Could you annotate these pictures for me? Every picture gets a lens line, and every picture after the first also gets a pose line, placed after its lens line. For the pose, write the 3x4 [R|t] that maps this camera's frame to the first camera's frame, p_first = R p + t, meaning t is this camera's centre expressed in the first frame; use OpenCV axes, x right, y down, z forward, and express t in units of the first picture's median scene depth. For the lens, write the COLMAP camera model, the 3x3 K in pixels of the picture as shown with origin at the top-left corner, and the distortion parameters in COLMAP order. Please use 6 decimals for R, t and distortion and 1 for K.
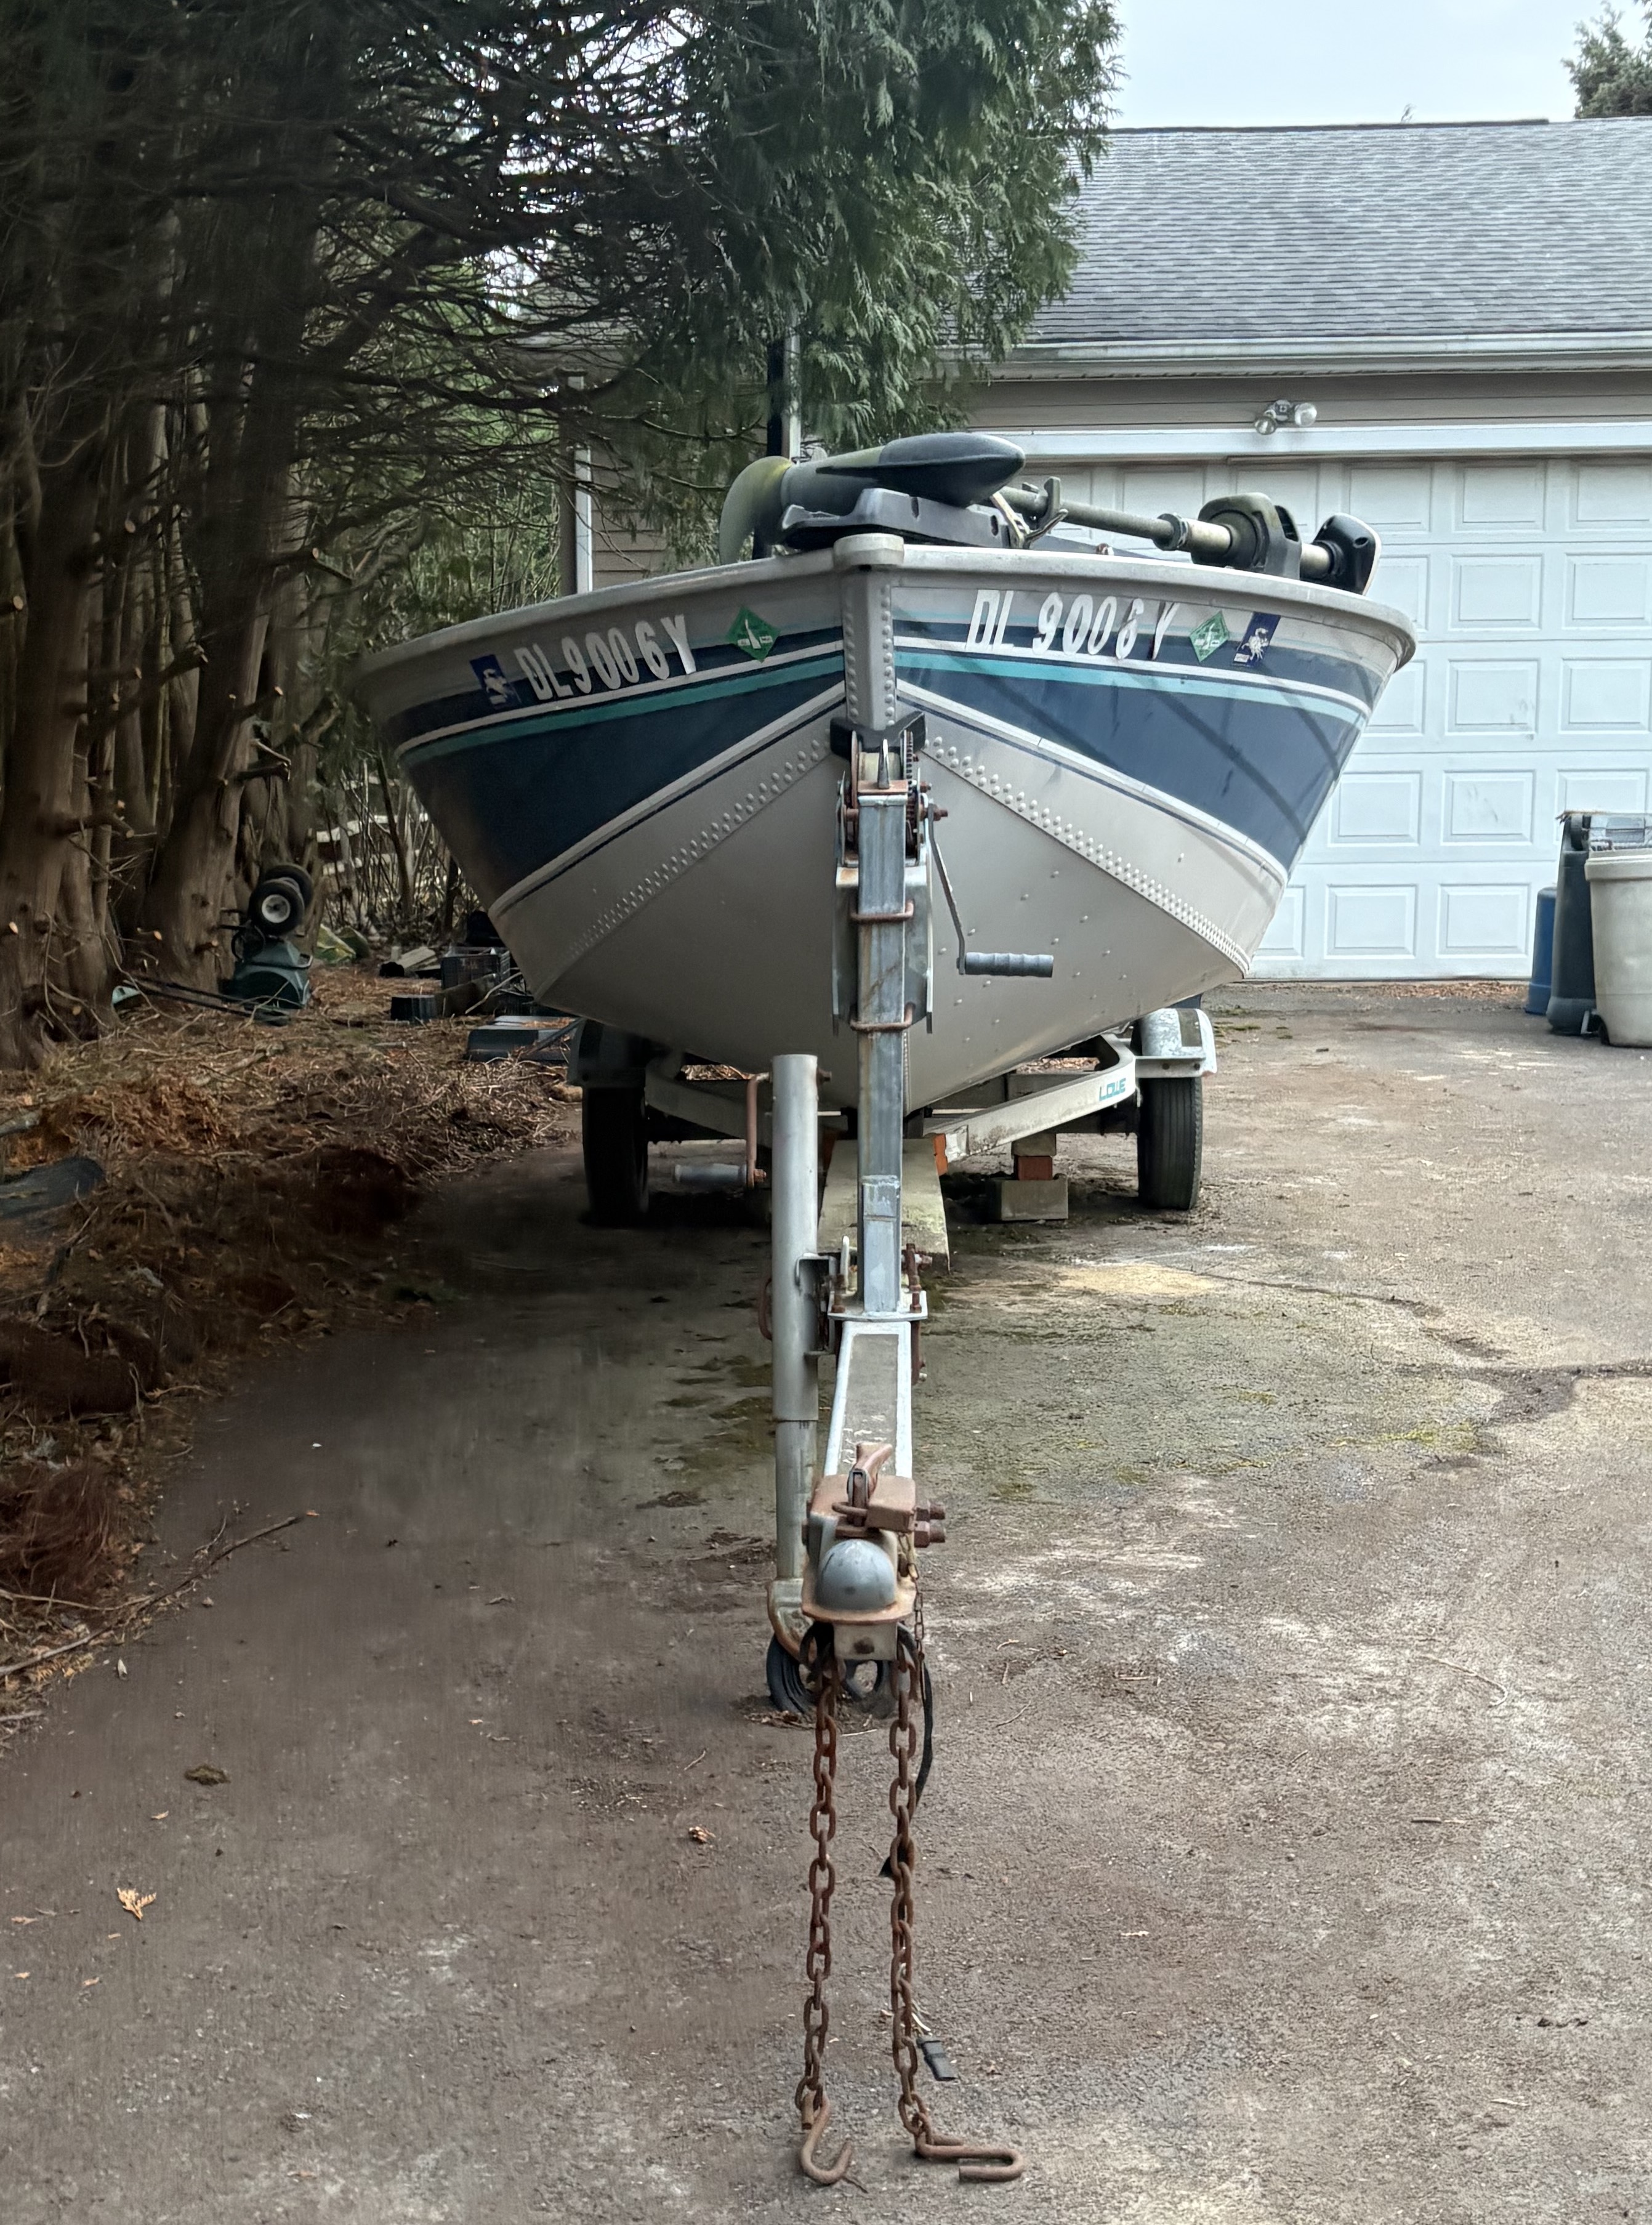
lens RADIAL K [[2736.4, 0, 787.7], [0, 2736.4, 1171.7], [0, 0, 1]] dist [0.195750, -0.711893]
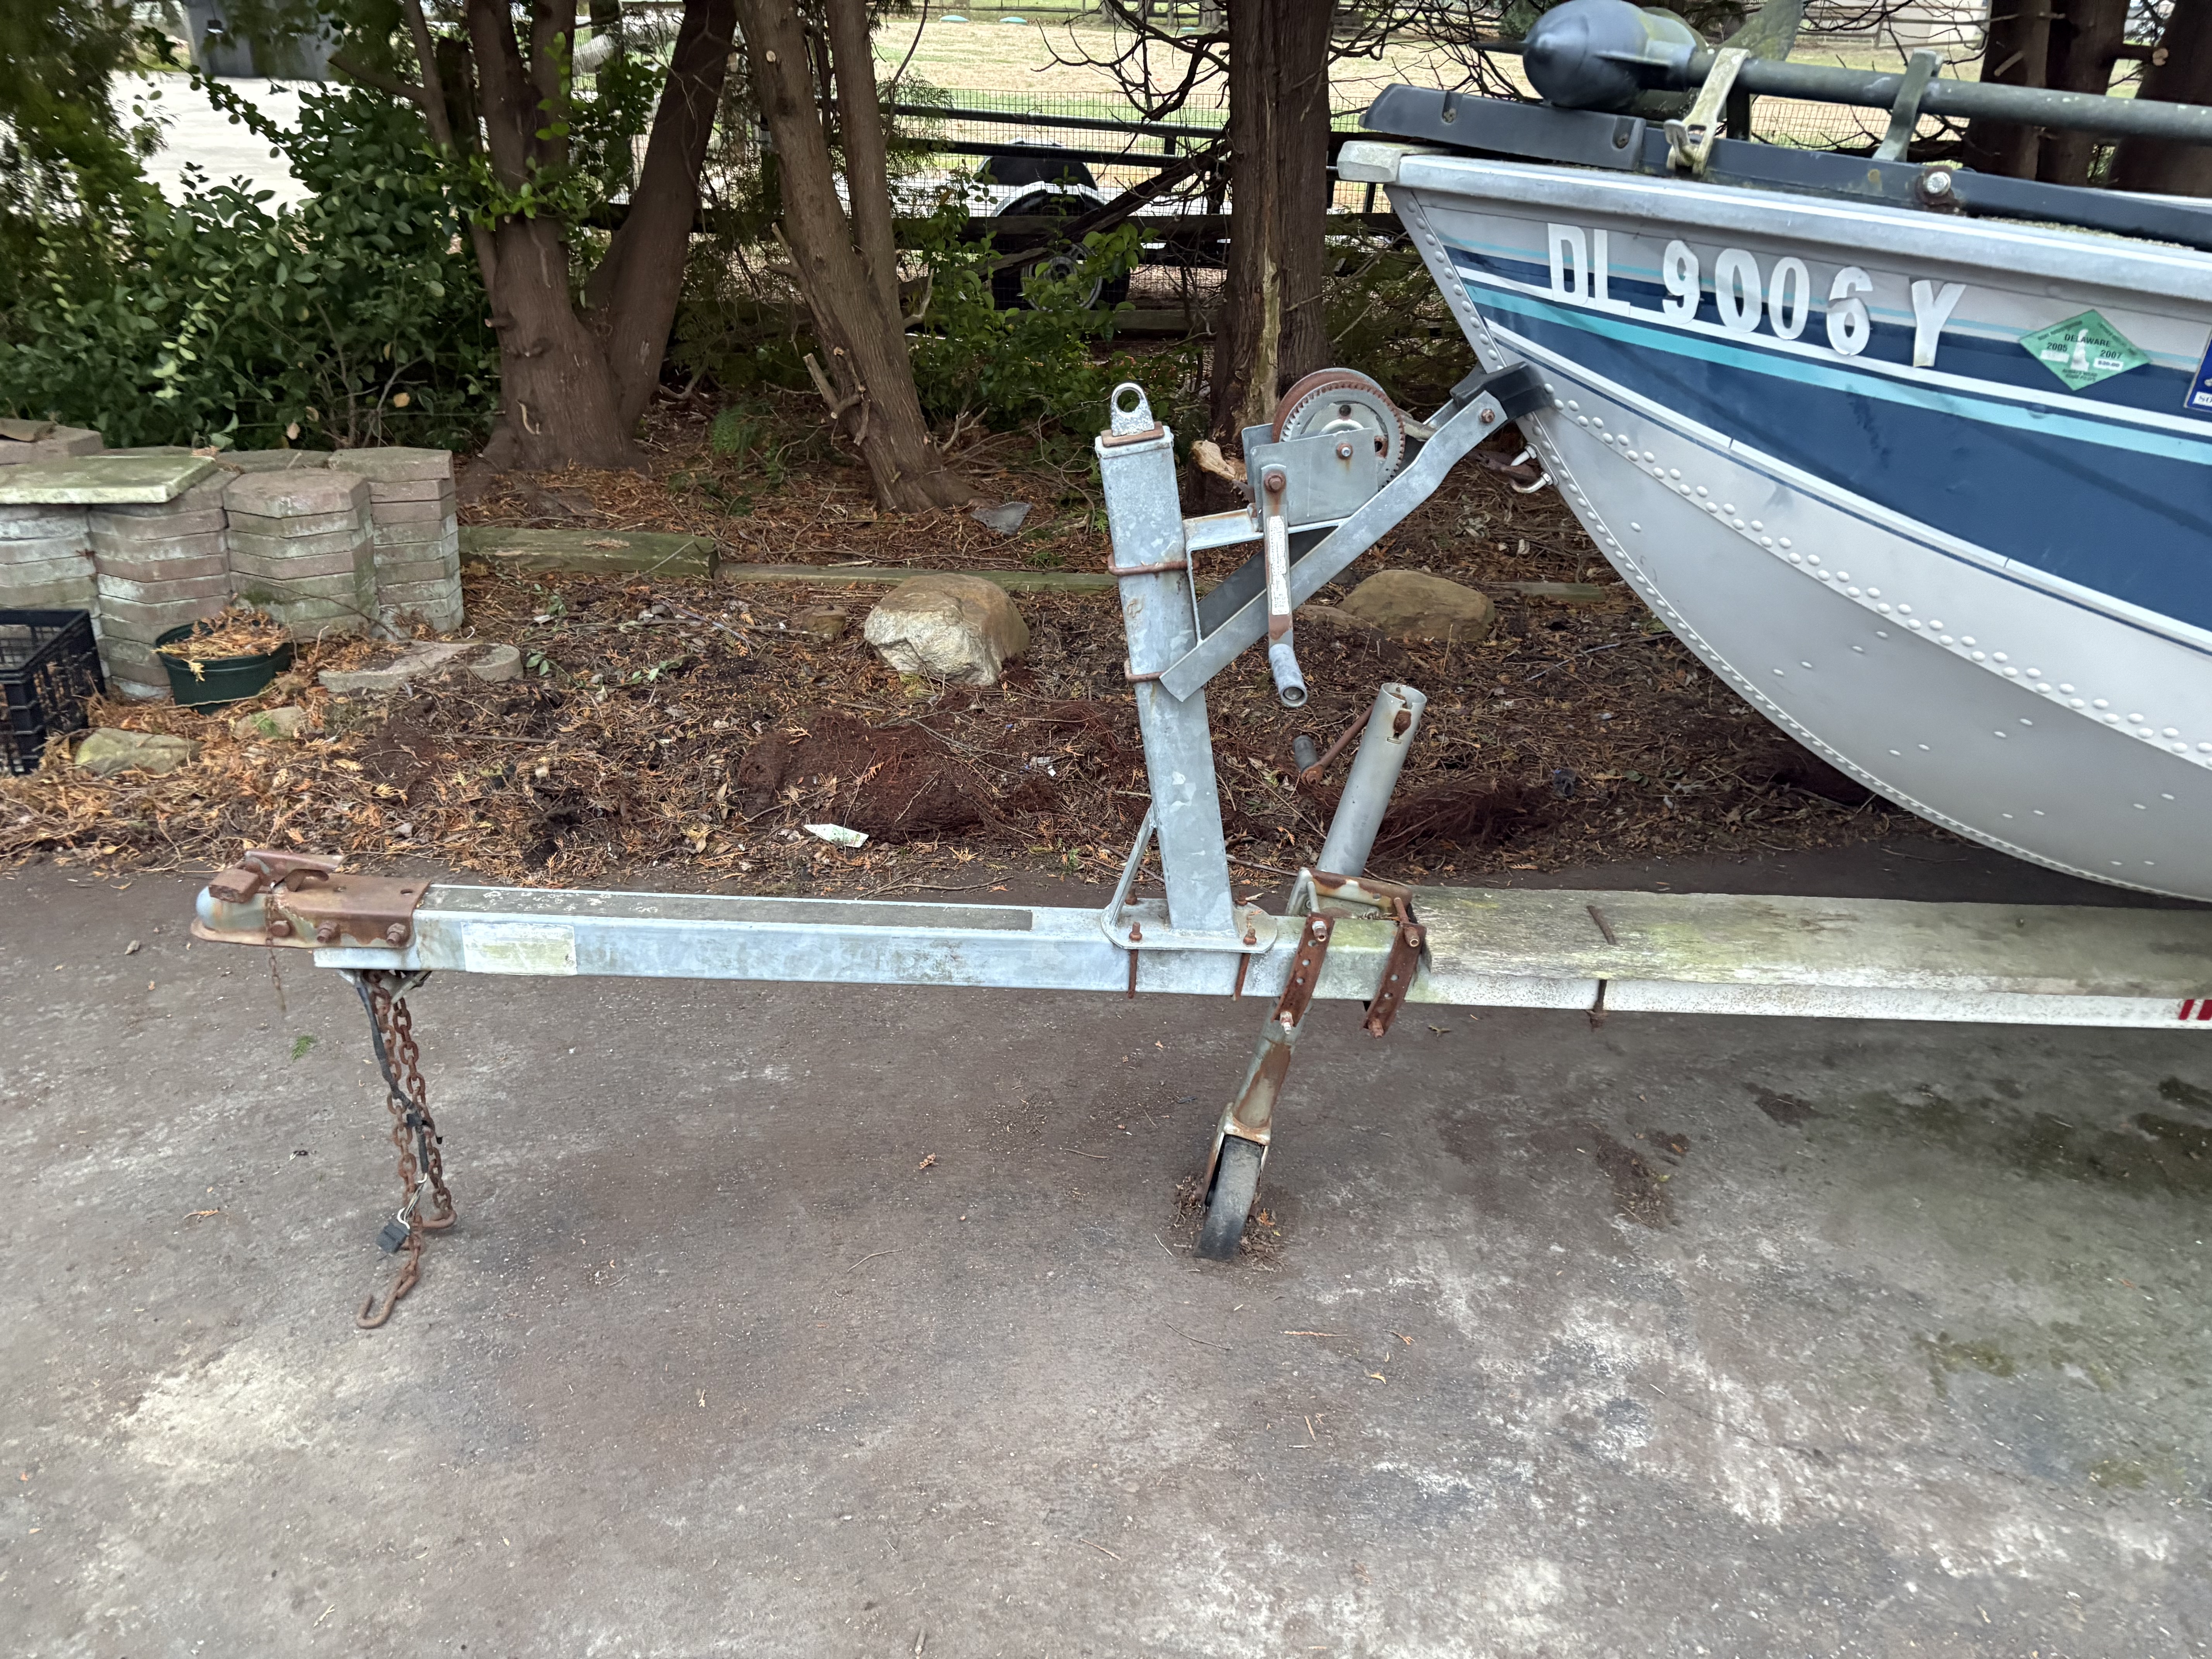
lens RADIAL K [[1695.0, 0, 1098.5], [0, 1695.0, 821.9], [0, 0, 1]] dist [0.031019, 0.007643]
pose [[0.073619, 0.463098, -0.883244, 0.498688], [-0.179767, 0.877302, 0.444999, -0.228304], [0.980951, 0.126017, 0.147836, 0.748443]]
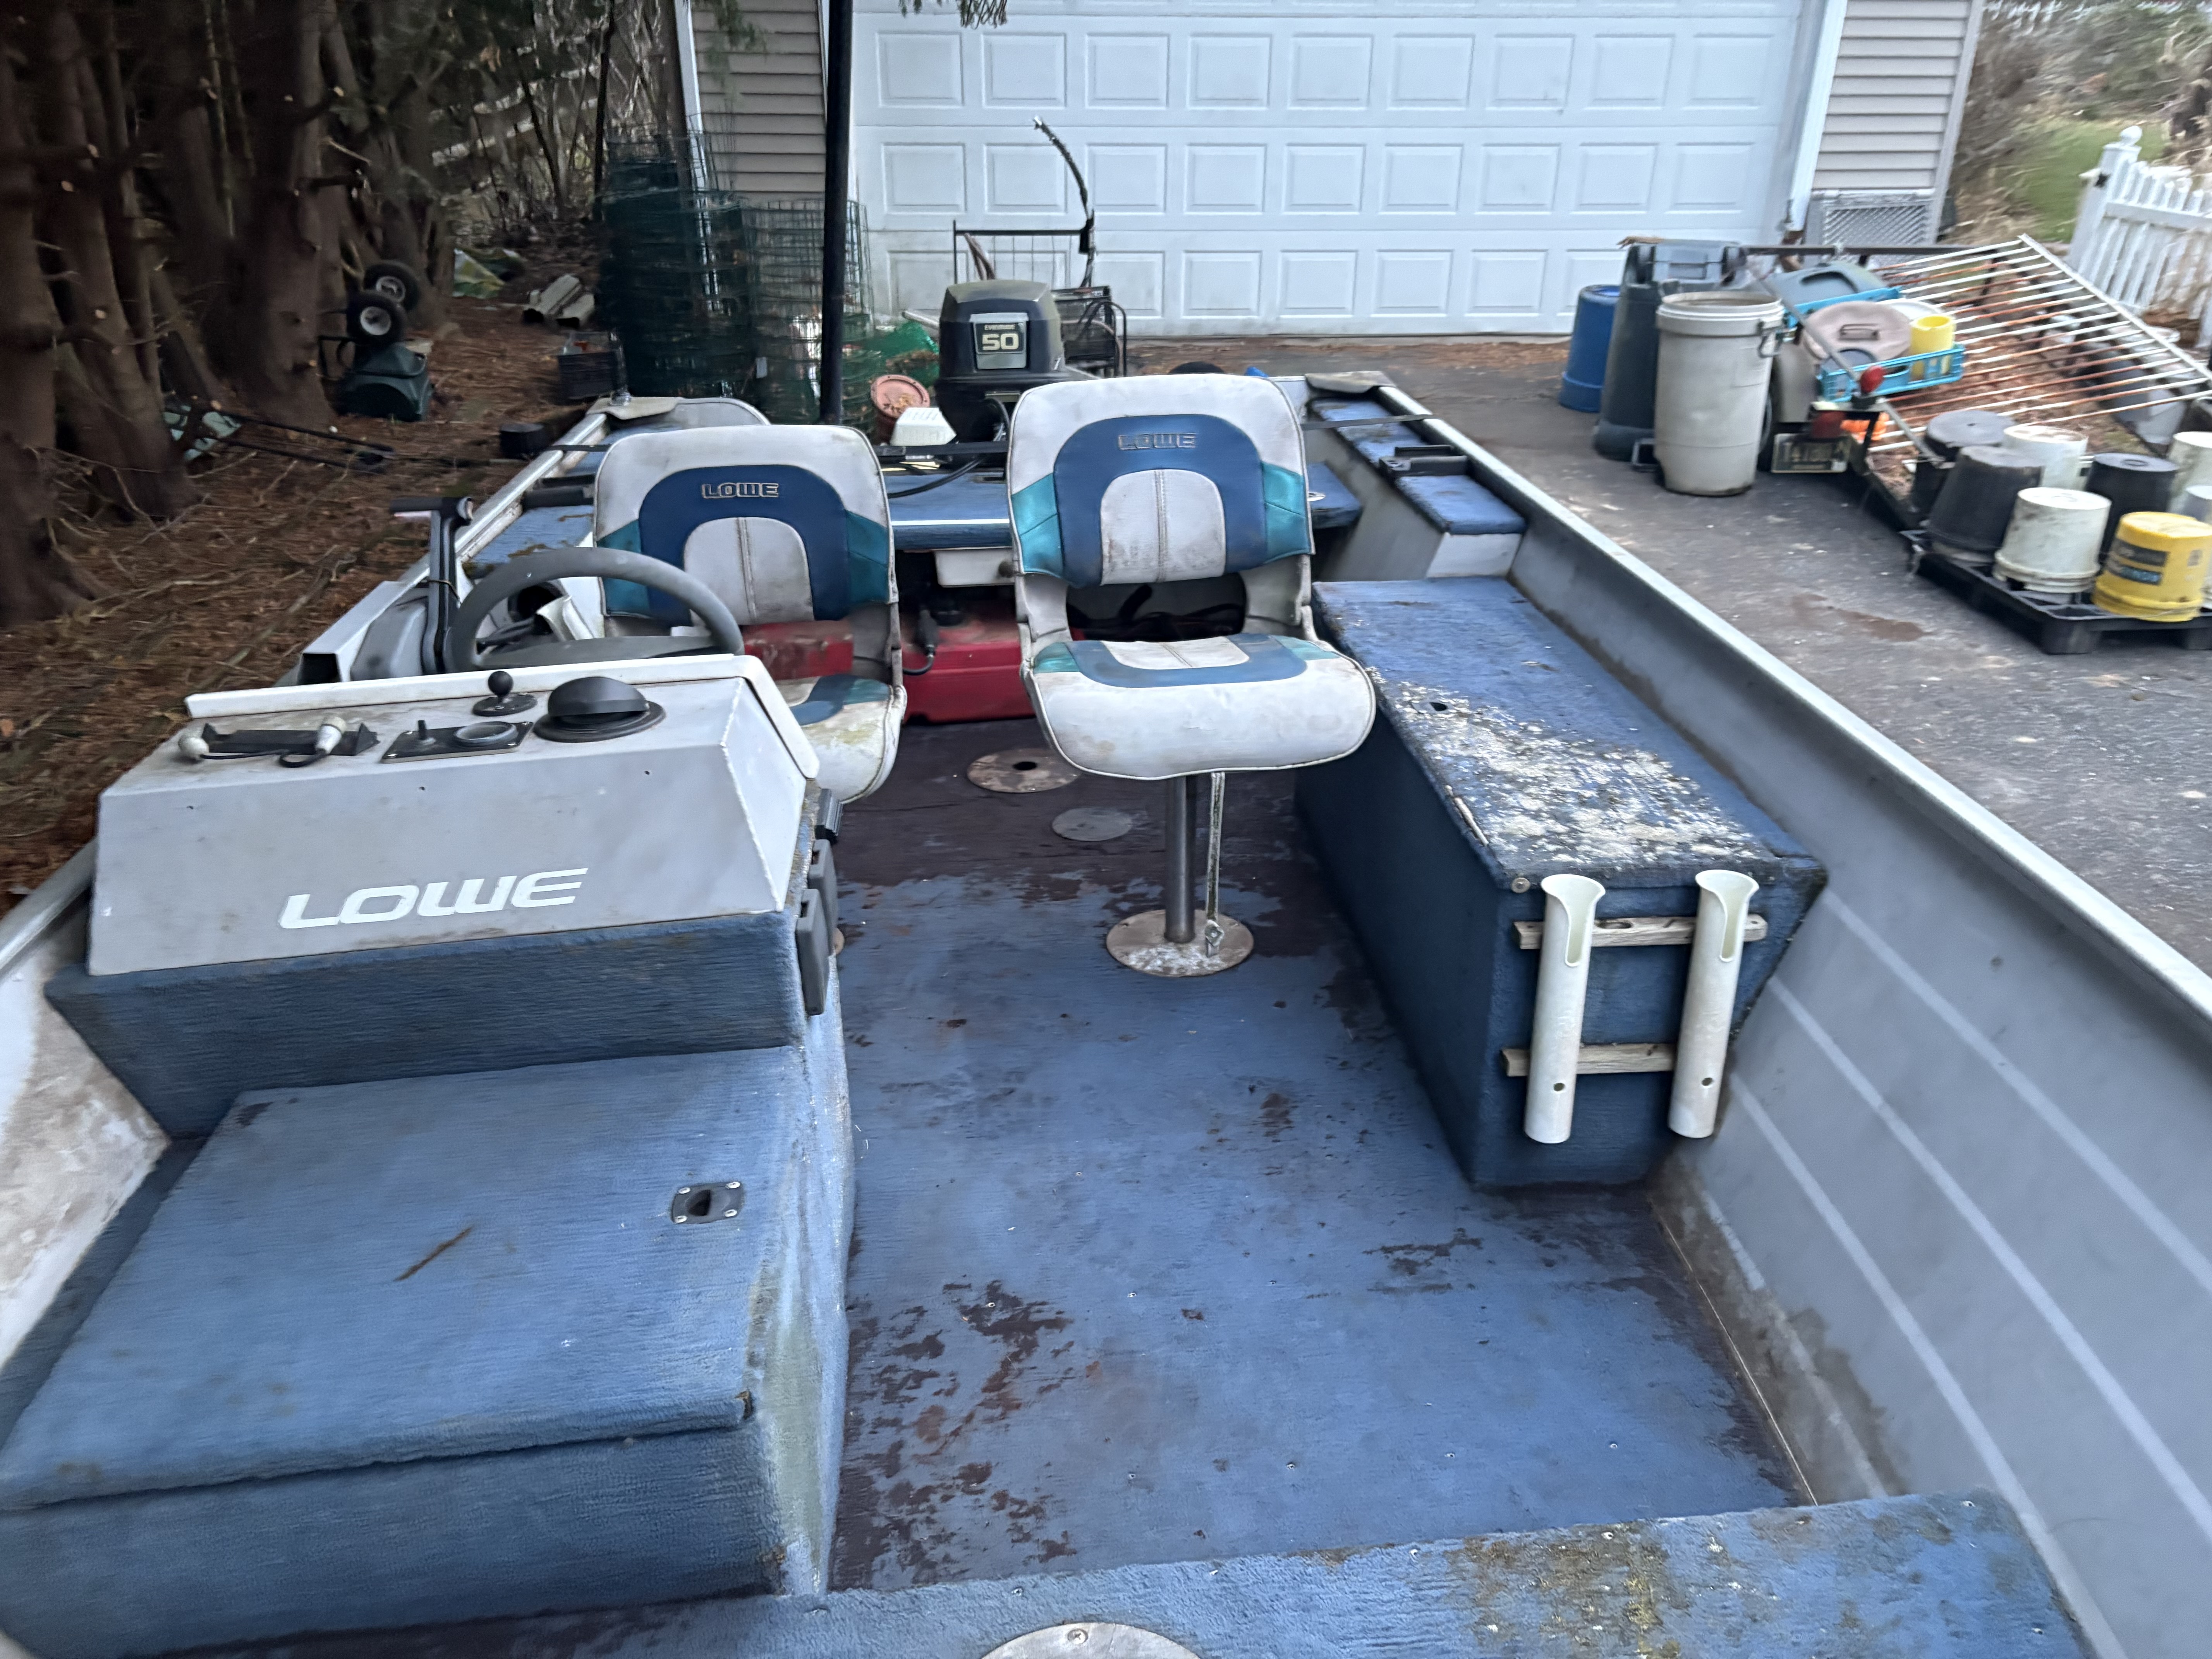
lens RADIAL K [[1688.3, 0, 1120.9], [0, 1688.3, 814.7], [0, 0, 1]] dist [0.014839, 0.005027]
pose [[0.993150, -0.036209, 0.111095, 0.026285], [-0.001775, 0.945990, 0.324191, -0.399302], [-0.116833, -0.322168, 0.939445, 1.052962]]
